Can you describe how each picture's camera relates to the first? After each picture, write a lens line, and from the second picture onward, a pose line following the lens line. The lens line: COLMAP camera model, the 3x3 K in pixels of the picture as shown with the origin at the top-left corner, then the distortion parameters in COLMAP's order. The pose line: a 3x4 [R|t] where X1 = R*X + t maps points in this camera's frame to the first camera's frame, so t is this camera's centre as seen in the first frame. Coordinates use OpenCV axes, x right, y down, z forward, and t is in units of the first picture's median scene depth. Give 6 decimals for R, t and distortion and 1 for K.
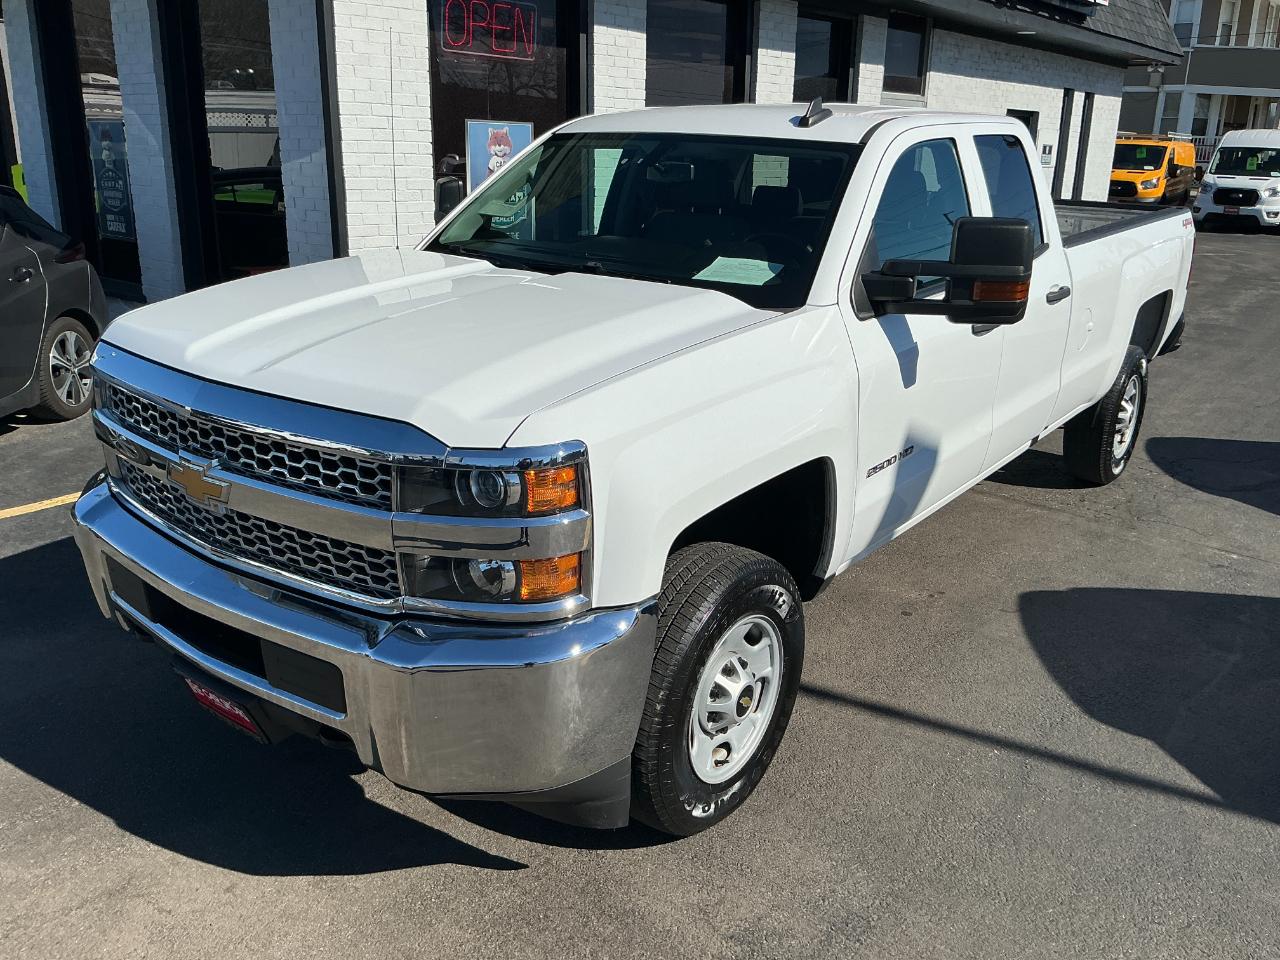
lens RADIAL K [[1048.8, 0, 636.3], [0, 1048.8, 485.7], [0, 0, 1]] dist [0.085028, -0.173438]
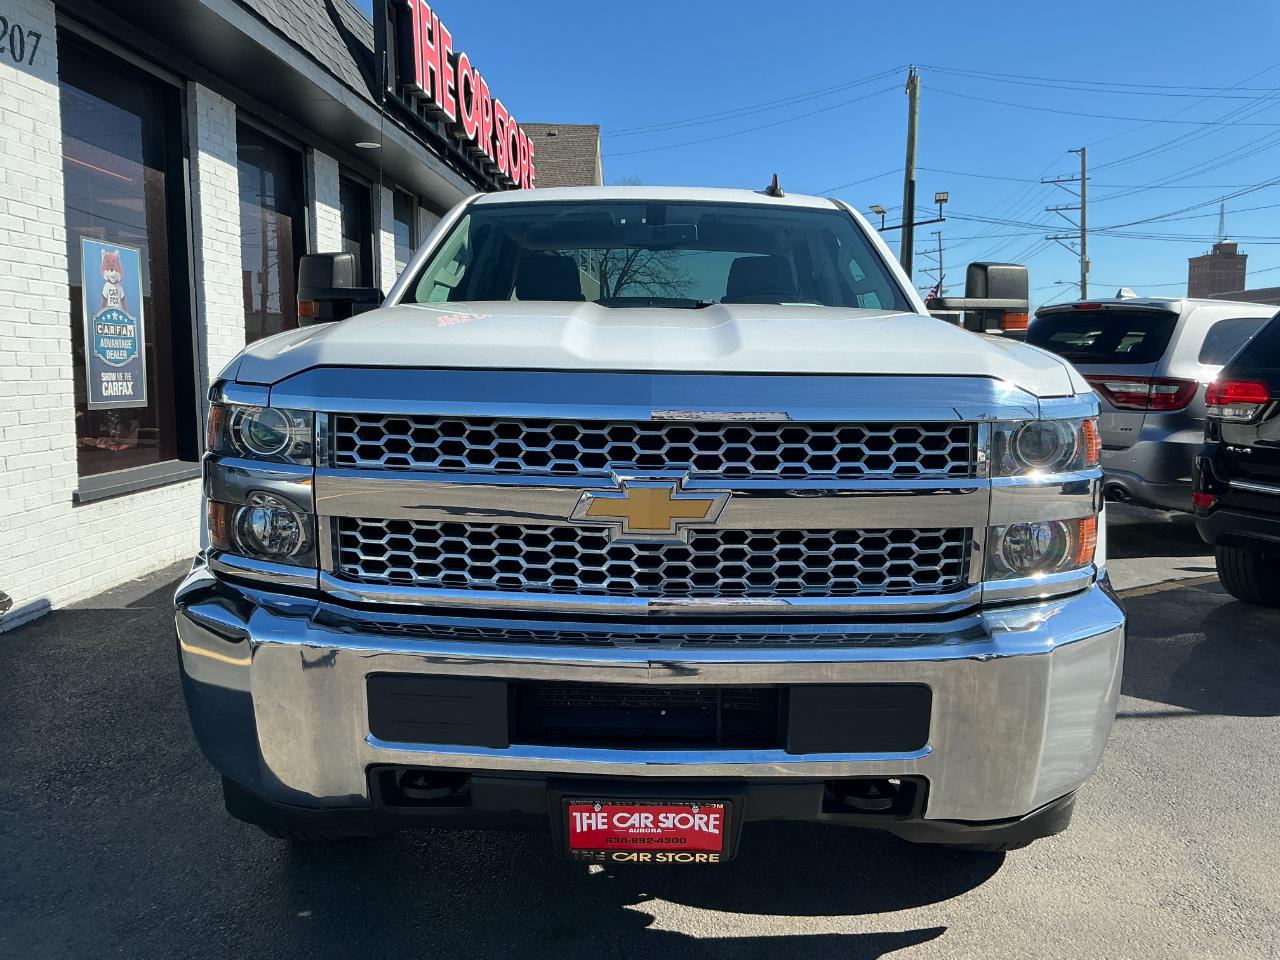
lens RADIAL K [[1052.1, 0, 640.0], [0, 1052.1, 480.0], [0, 0, 1]] dist [0.062142, -0.121350]
pose [[0.798116, -0.081394, 0.596981, -0.724282], [0.196348, 0.971879, -0.129994, 0.061397], [-0.569612, 0.220967, 0.791654, 0.341594]]
